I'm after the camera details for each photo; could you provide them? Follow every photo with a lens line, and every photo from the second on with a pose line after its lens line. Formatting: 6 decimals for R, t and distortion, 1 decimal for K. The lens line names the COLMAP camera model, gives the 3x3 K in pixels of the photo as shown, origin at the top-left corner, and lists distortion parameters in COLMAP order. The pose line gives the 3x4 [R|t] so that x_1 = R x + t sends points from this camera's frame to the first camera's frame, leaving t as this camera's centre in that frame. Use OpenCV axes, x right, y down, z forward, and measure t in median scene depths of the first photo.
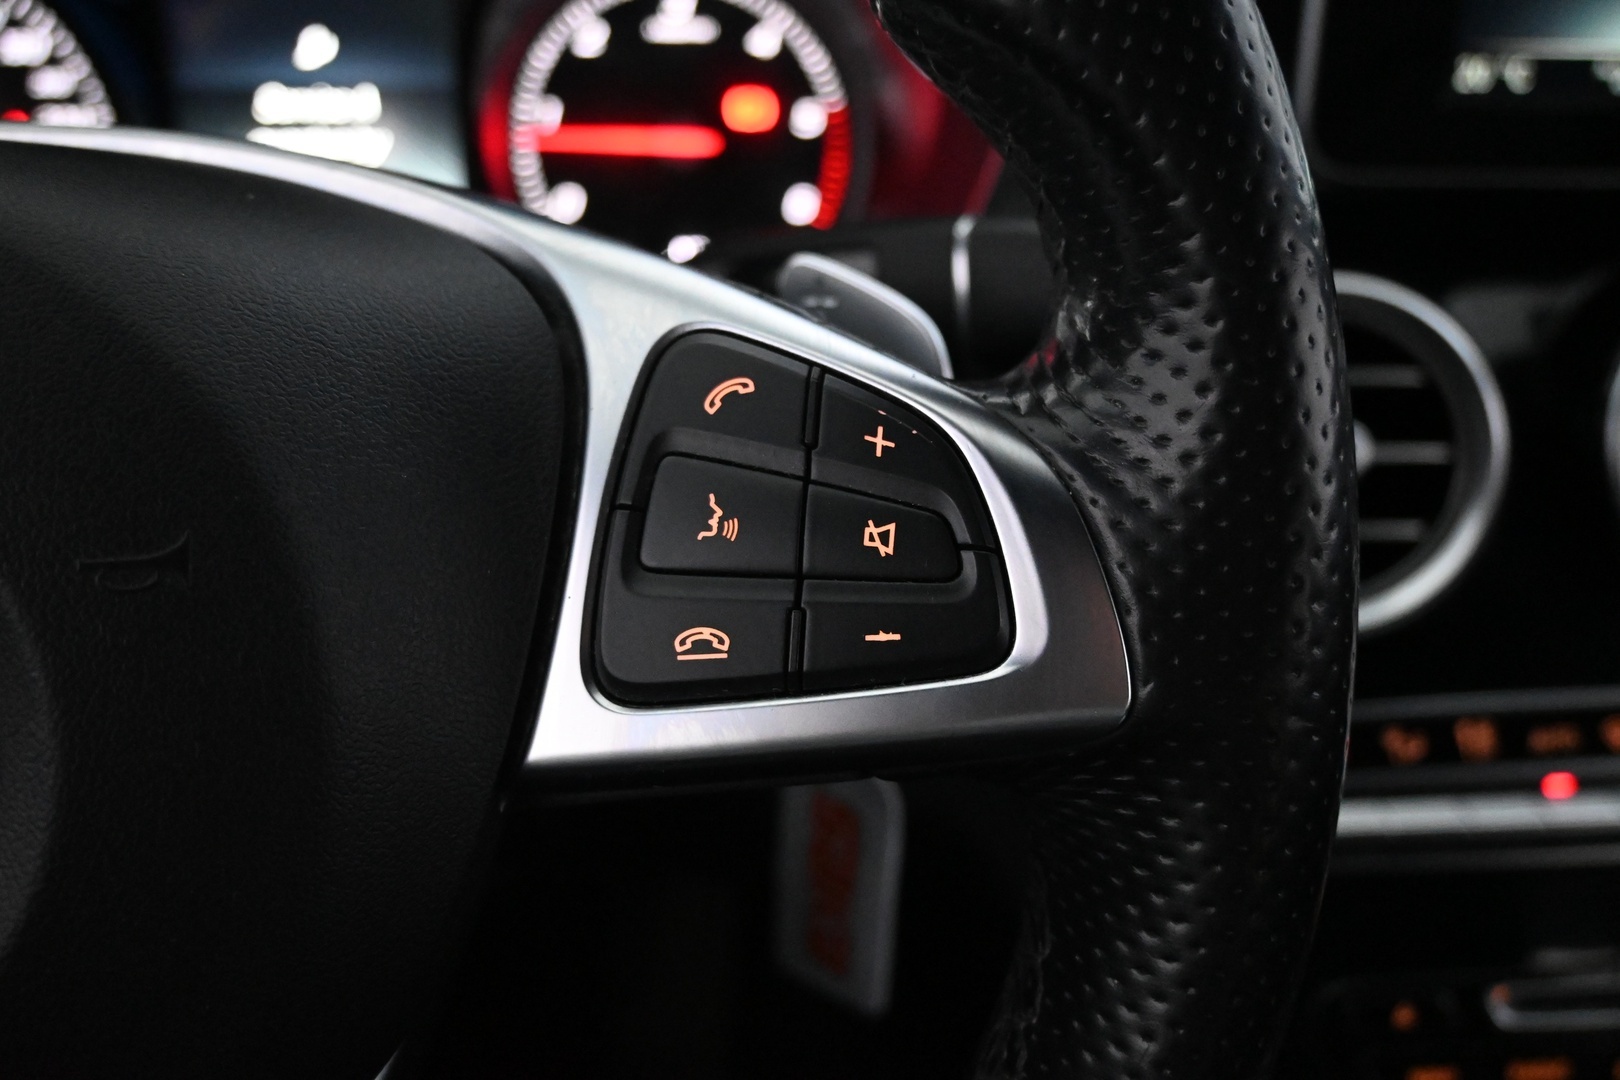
lens RADIAL K [[1433.4, 0, 810.0], [0, 1433.4, 540.0], [0, 0, 1]] dist [-0.000552, -0.002561]
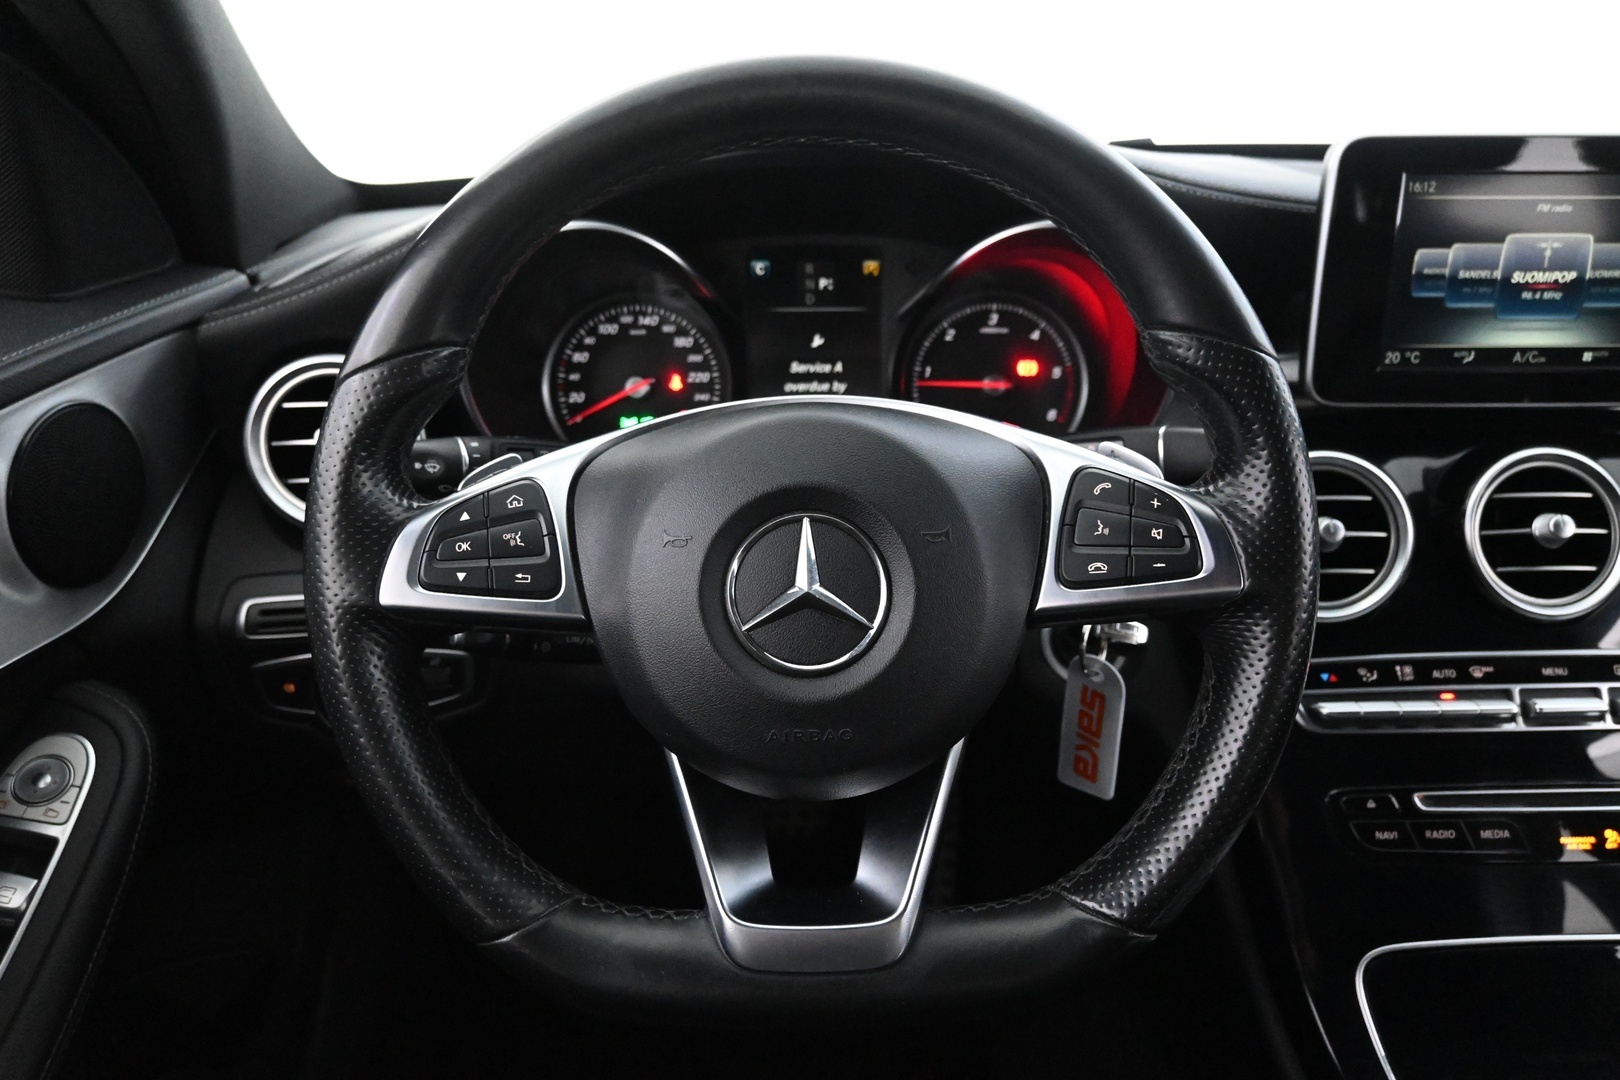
lens RADIAL K [[1226.8, 0, 810.0], [0, 1226.8, 540.0], [0, 0, 1]] dist [0.007818, 0.000784]
pose [[0.996297, 0.008580, -0.085546, -0.462072], [-0.017901, 0.993902, -0.108804, 0.308095], [0.084091, 0.109933, 0.990375, -1.645955]]
